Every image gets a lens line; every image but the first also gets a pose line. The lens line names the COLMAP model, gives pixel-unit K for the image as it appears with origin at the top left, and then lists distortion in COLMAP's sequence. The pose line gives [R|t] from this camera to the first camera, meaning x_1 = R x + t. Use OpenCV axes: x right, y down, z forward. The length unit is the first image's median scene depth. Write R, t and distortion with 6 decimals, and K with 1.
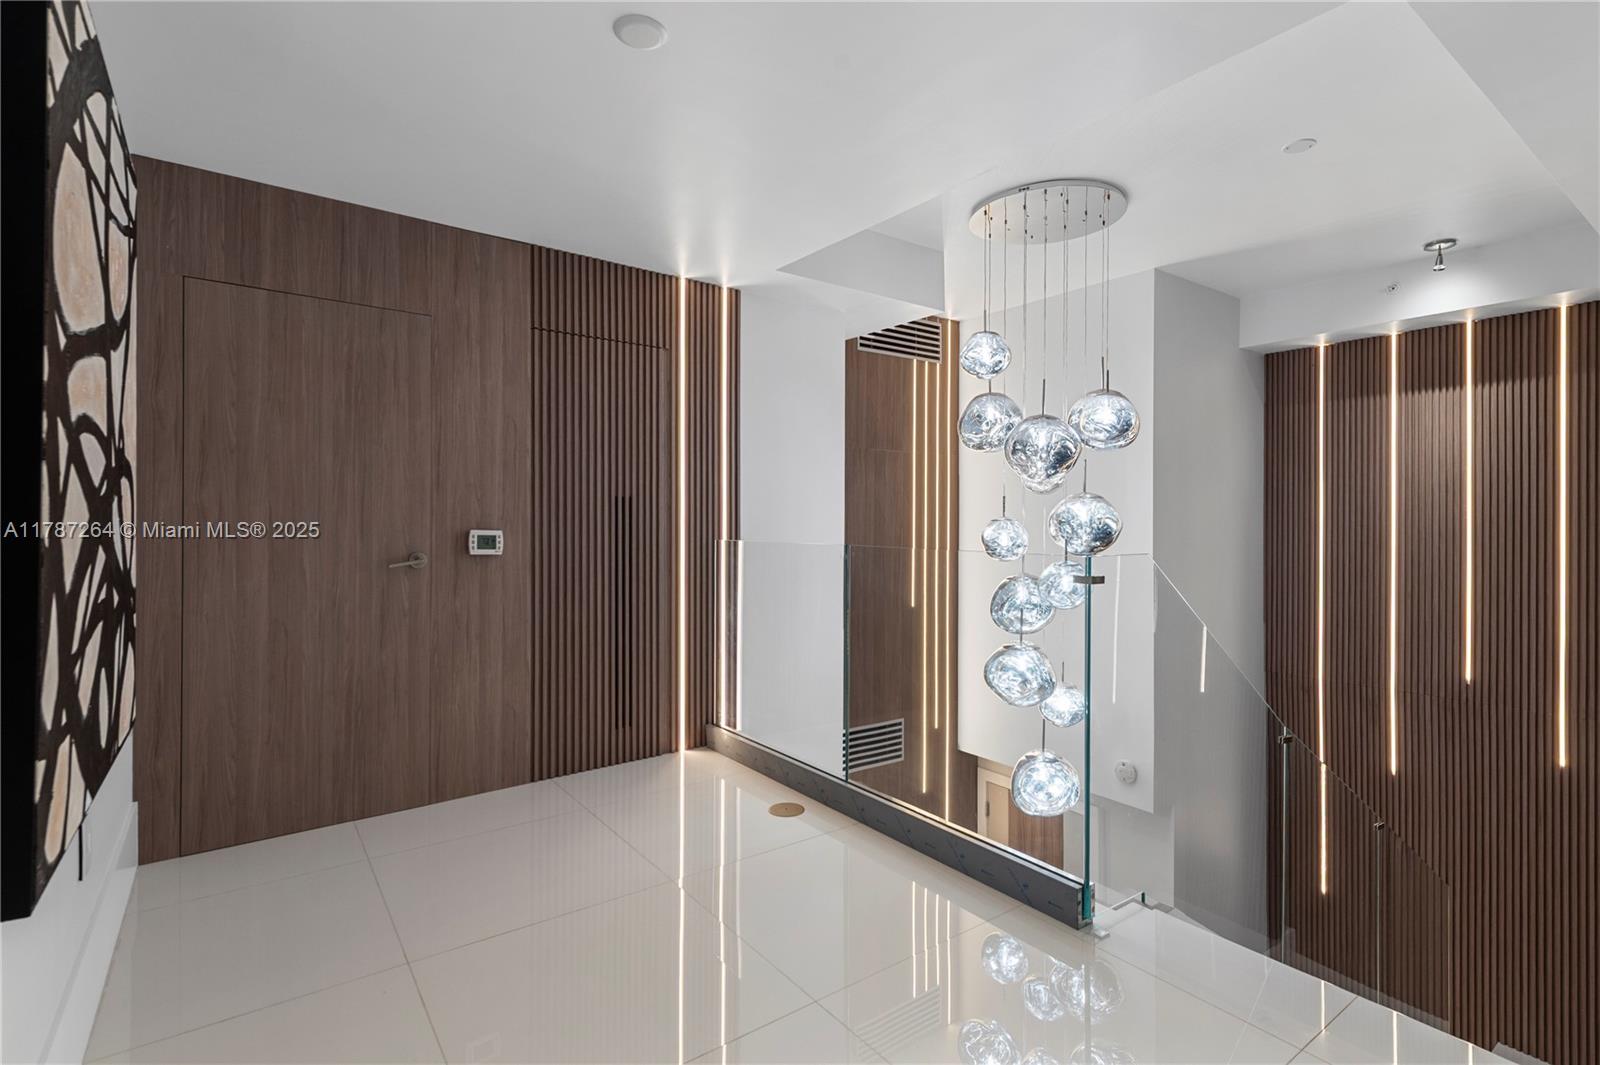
lens RADIAL K [[758.6, 0, 800.0], [0, 758.6, 532.5], [0, 0, 1]] dist [-0.000226, -0.001095]
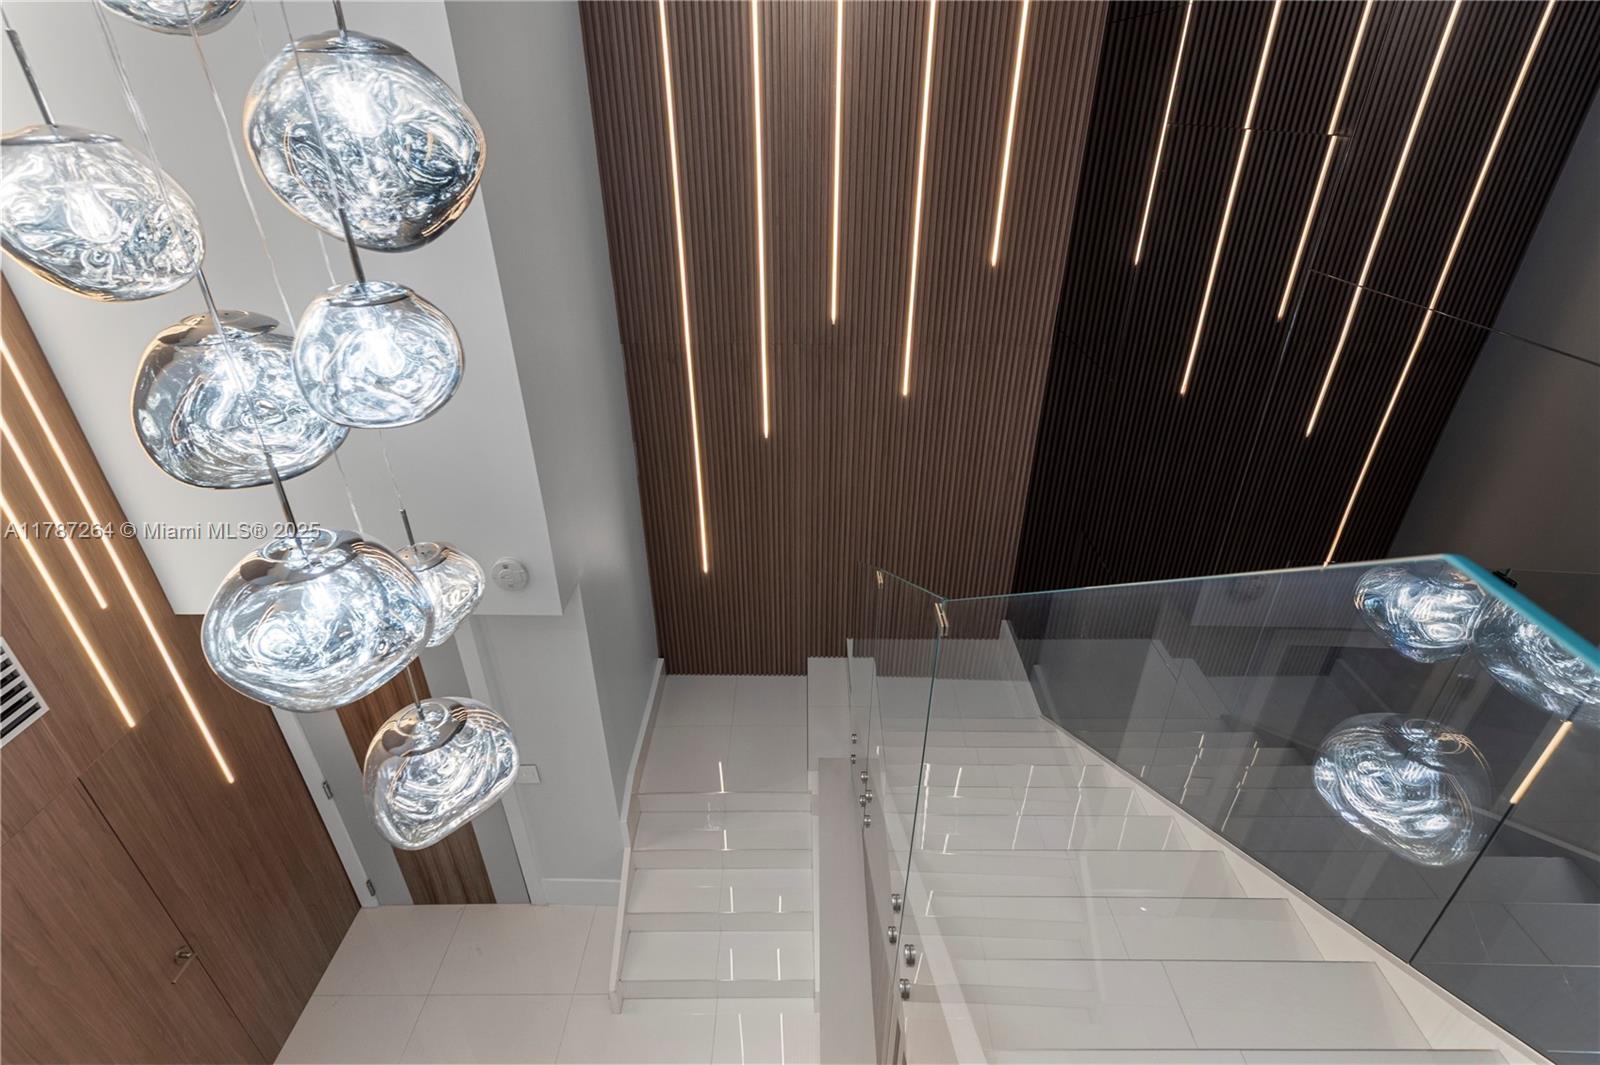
lens RADIAL K [[758.6, 0, 800.0], [0, 758.6, 532.5], [0, 0, 1]] dist [-0.000226, -0.001095]
pose [[0.589471, -0.400733, 0.701383, 0.182898], [0.004677, 0.869952, 0.493113, -0.026214], [-0.807776, -0.287395, 0.514686, 0.619536]]
